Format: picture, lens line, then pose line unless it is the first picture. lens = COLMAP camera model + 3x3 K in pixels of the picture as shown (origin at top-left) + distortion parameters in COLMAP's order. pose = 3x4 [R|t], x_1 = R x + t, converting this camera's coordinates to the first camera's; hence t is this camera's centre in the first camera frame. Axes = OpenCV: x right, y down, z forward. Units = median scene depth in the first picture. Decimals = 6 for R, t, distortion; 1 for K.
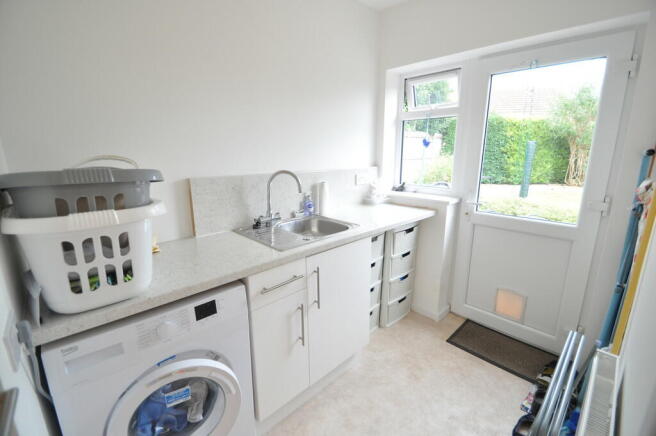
lens RADIAL K [[286.7, 0, 329.6], [0, 286.7, 215.8], [0, 0, 1]] dist [0.005409, -0.012265]
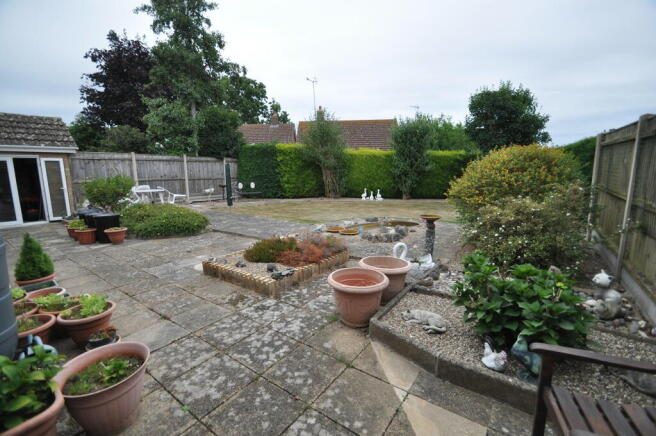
lens RADIAL K [[286.7, 0, 329.4], [0, 286.7, 218.7], [0, 0, 1]] dist [0.005409, -0.012265]
pose [[0.978318, -0.046413, 0.201839, 0.573486], [0.062135, 0.995448, -0.072263, 0.082389], [-0.197567, 0.083237, 0.976749, -0.255067]]
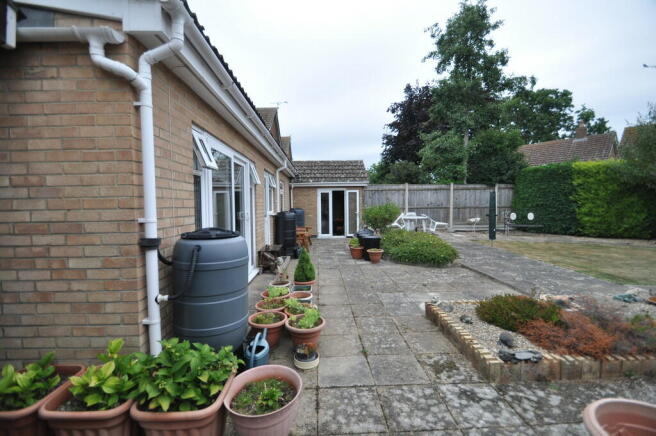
lens RADIAL K [[286.7, 0, 323.4], [0, 286.7, 218.9], [0, 0, 1]] dist [0.005409, -0.012265]
pose [[0.756793, 0.026151, -0.653131, 0.611593], [-0.141529, 0.982052, -0.124671, 0.063745], [0.638148, 0.186787, 0.746912, -0.194792]]
